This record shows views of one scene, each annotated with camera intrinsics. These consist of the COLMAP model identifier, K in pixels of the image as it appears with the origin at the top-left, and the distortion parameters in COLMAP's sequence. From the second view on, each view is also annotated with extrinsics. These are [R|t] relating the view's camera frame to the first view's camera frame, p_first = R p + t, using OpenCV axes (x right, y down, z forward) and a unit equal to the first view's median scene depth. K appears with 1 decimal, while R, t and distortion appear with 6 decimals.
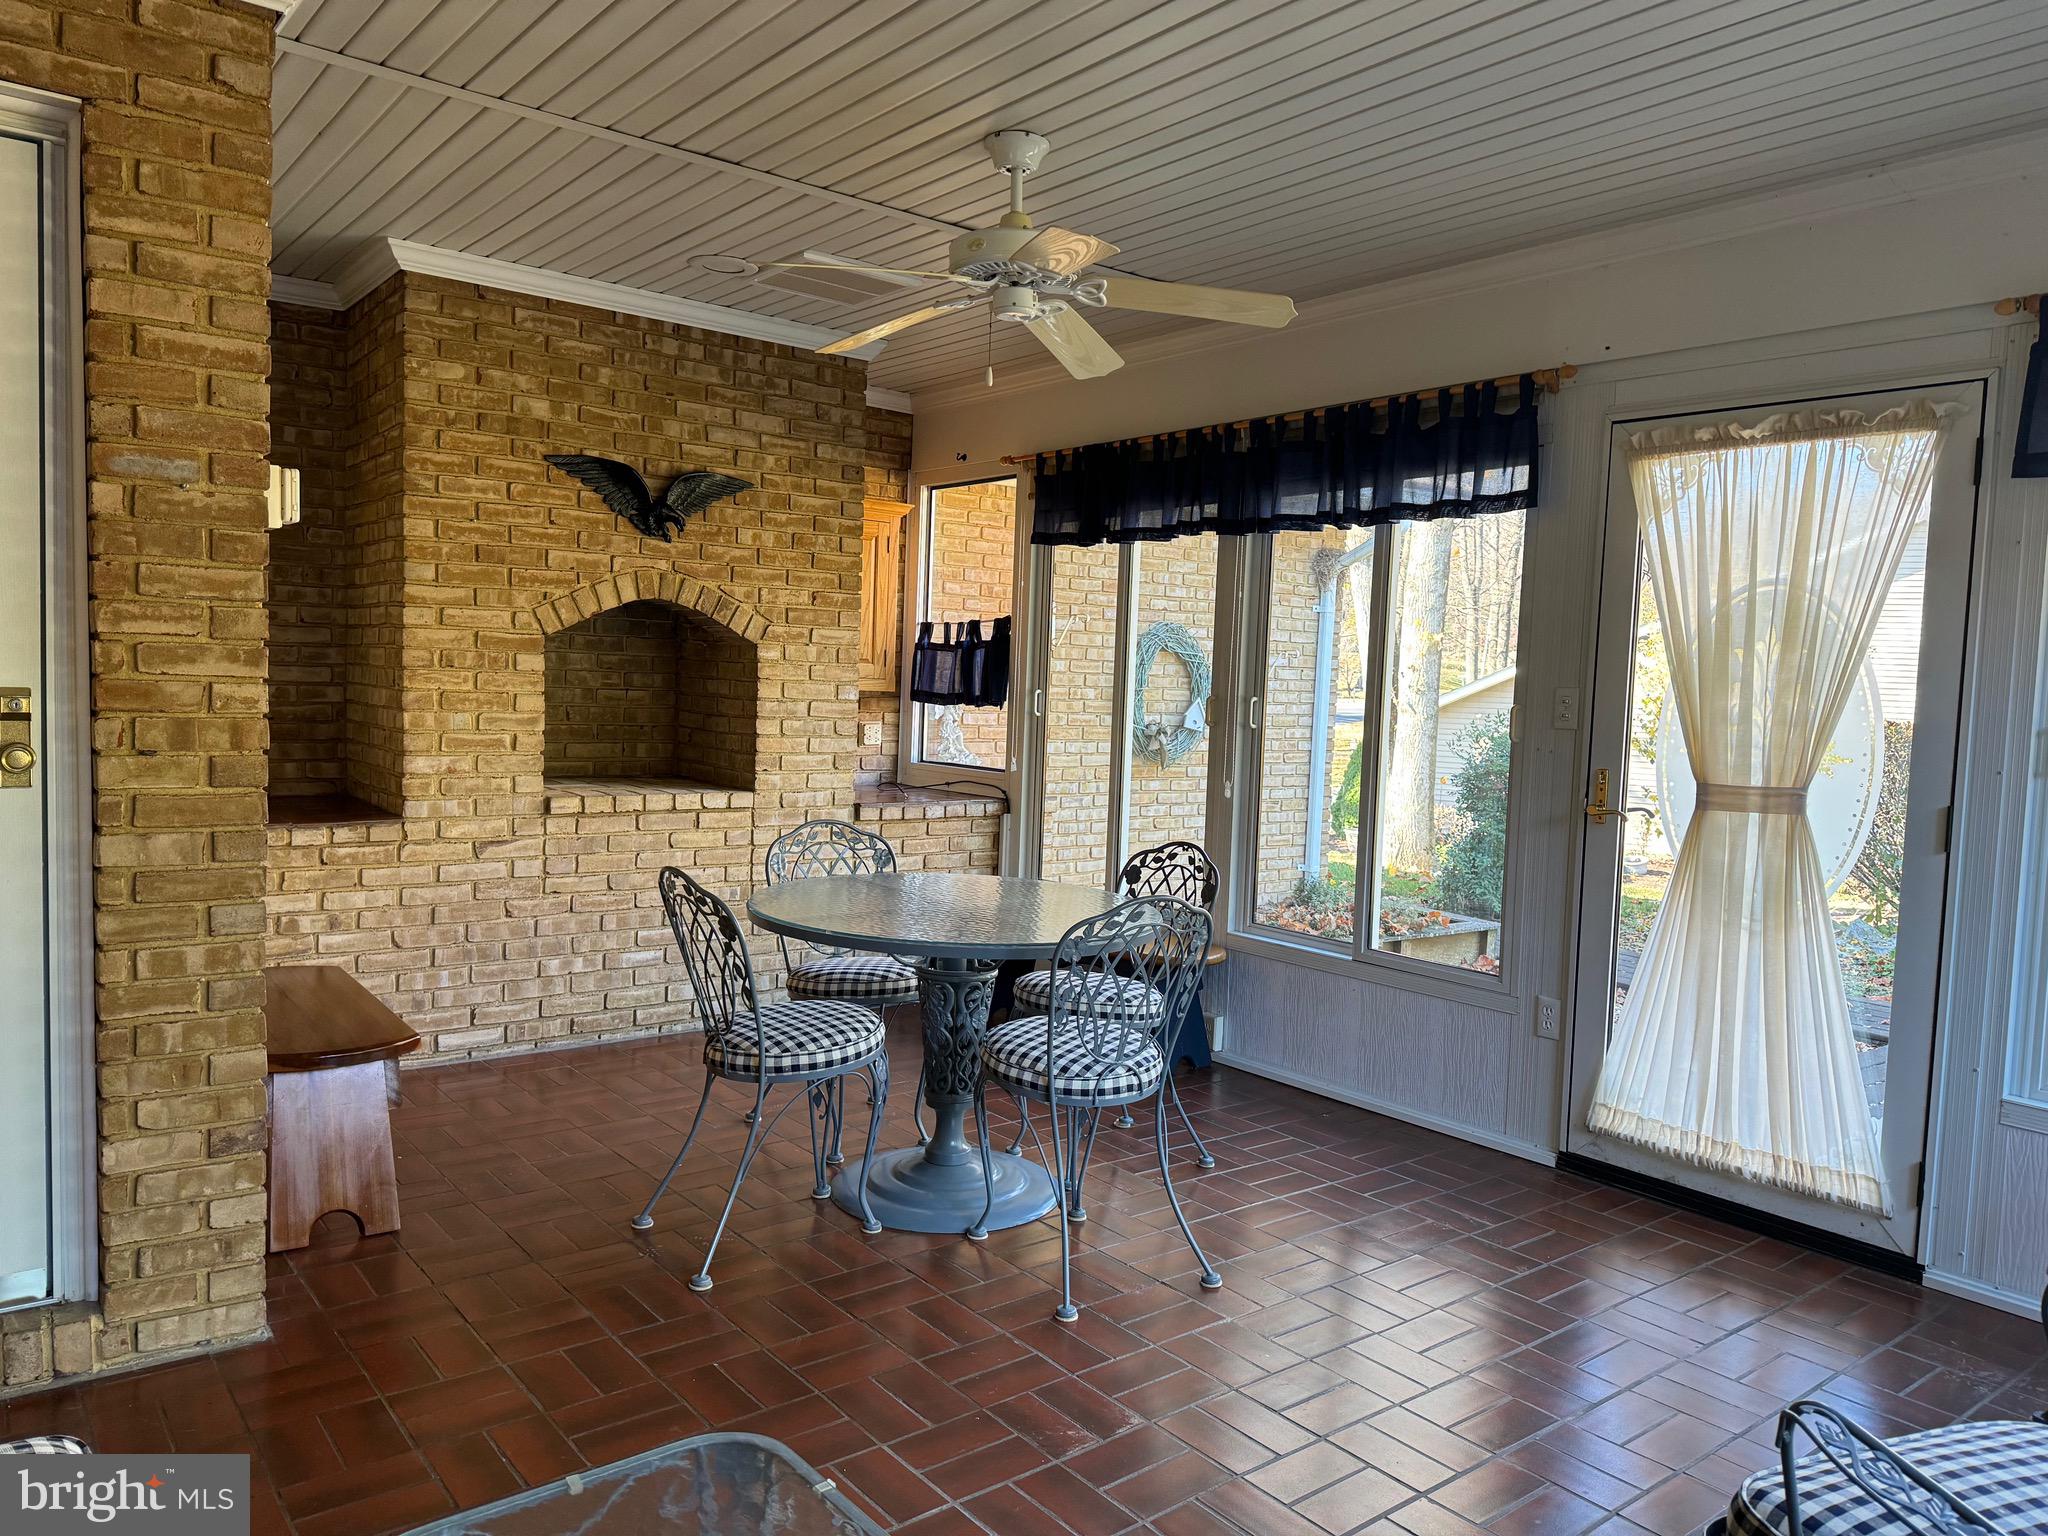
lens RADIAL K [[1468.9, 0, 1024.0], [0, 1468.9, 768.0], [0, 0, 1]] dist [0.266320, -0.326088]
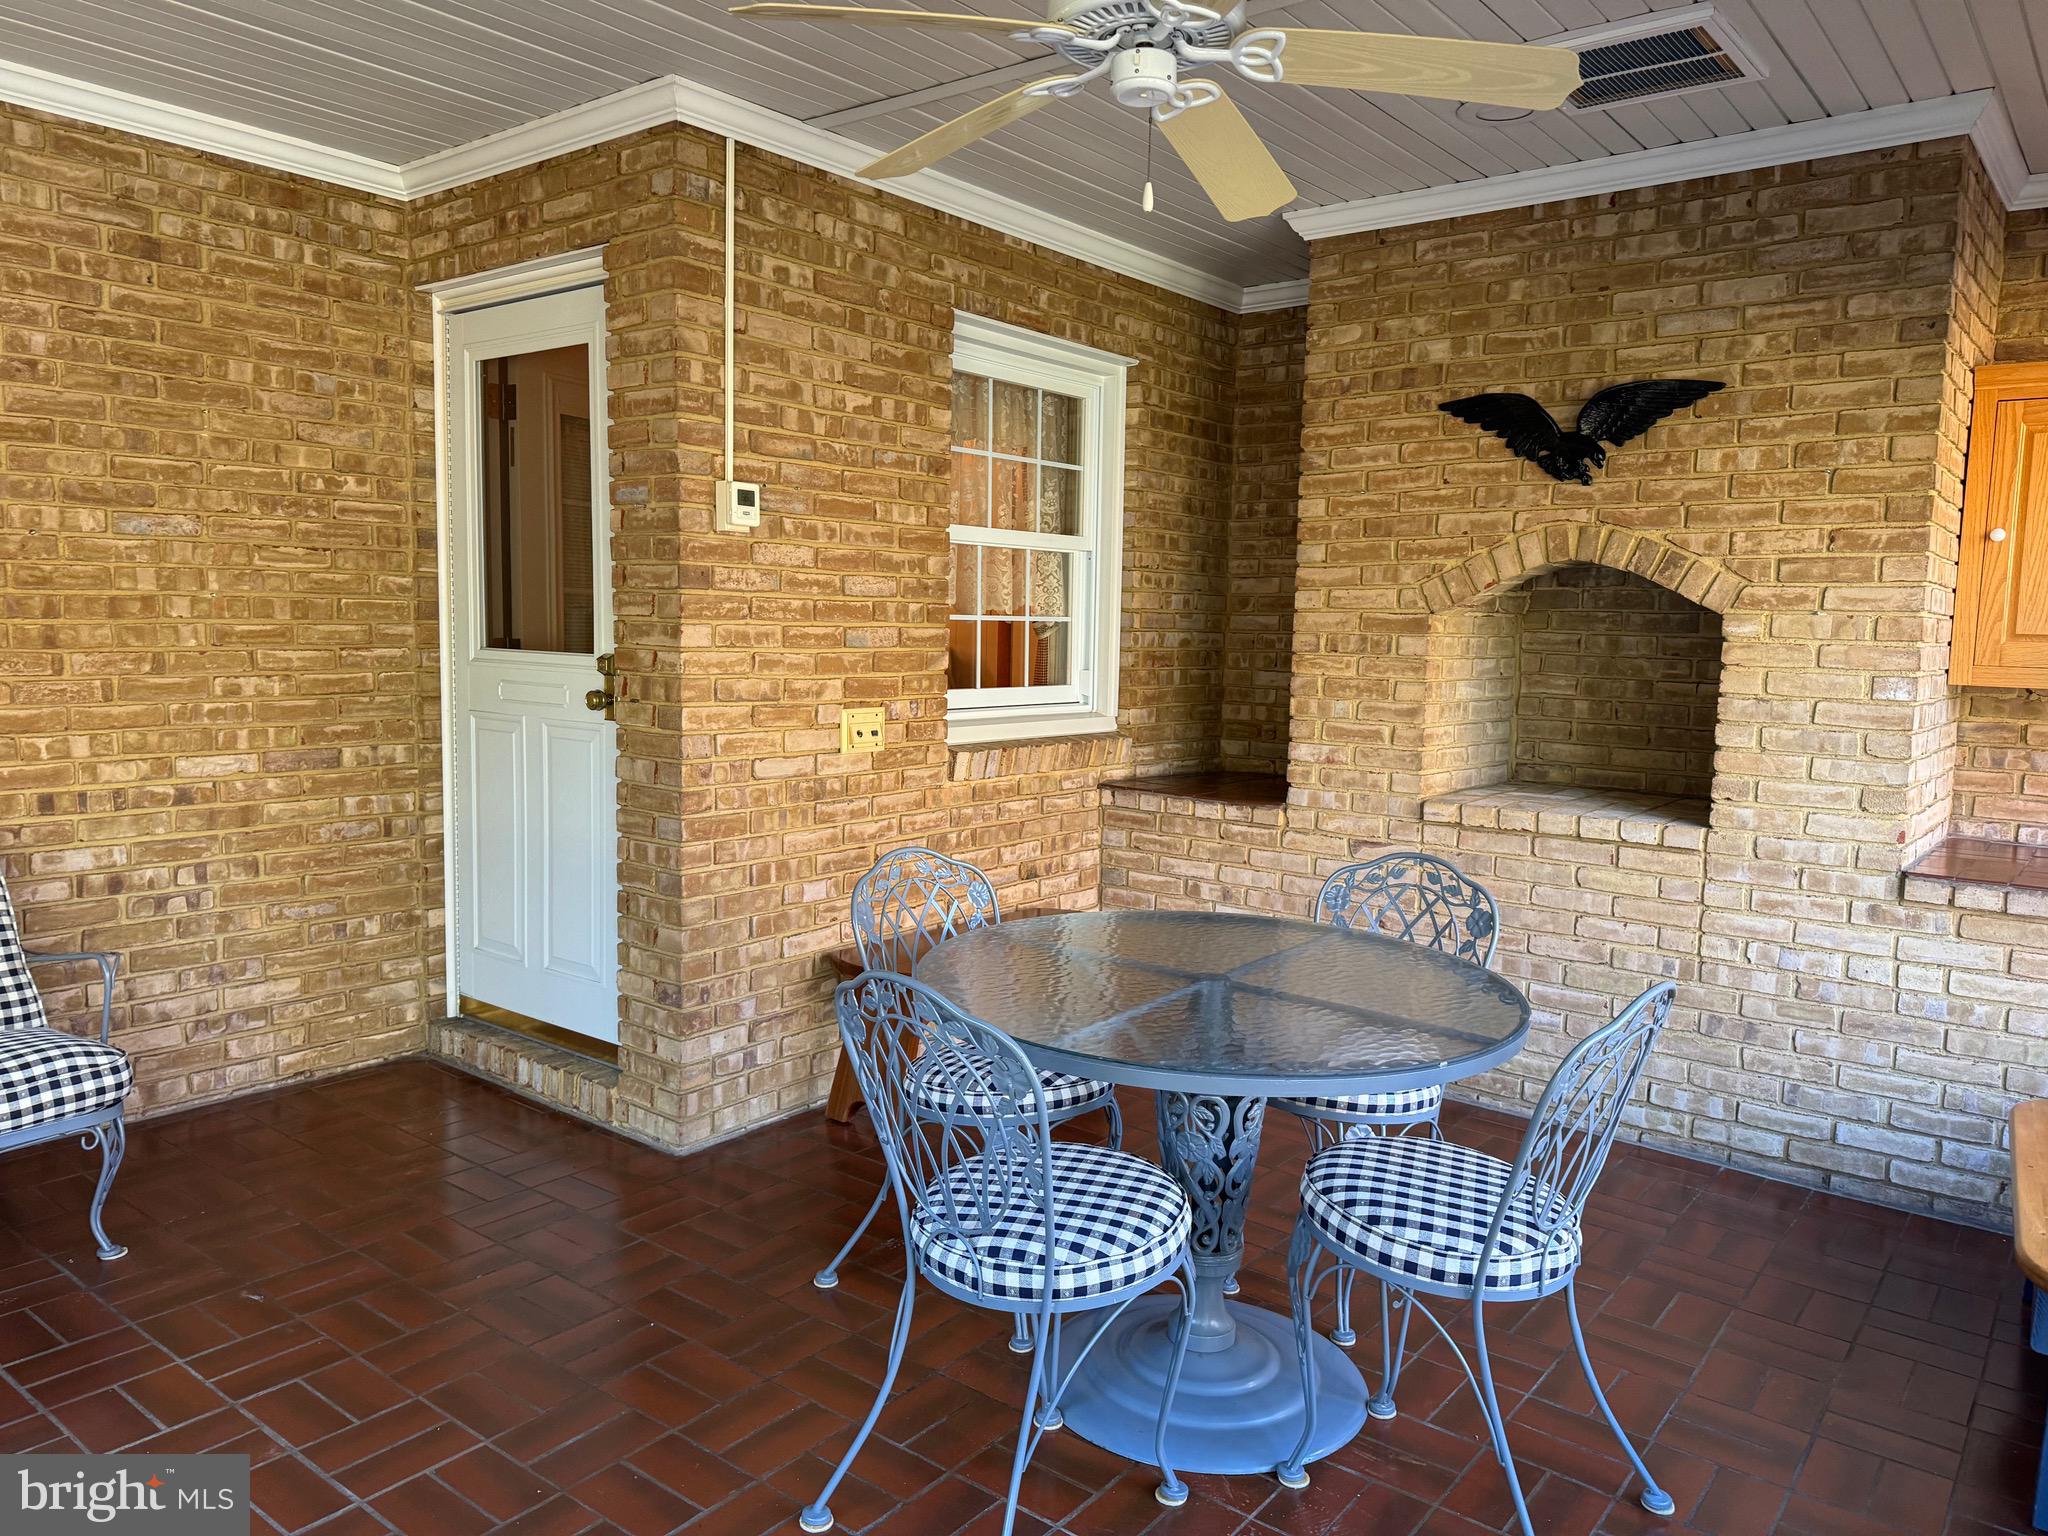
lens RADIAL K [[1451.4, 0, 1021.9], [0, 1451.4, 784.9], [0, 0, 1]] dist [0.098930, -0.128628]
pose [[0.239699, 0.080969, -0.967465, 0.448450], [-0.077268, 0.994946, 0.064125, -0.026047], [0.967768, 0.059384, 0.244744, 0.572315]]
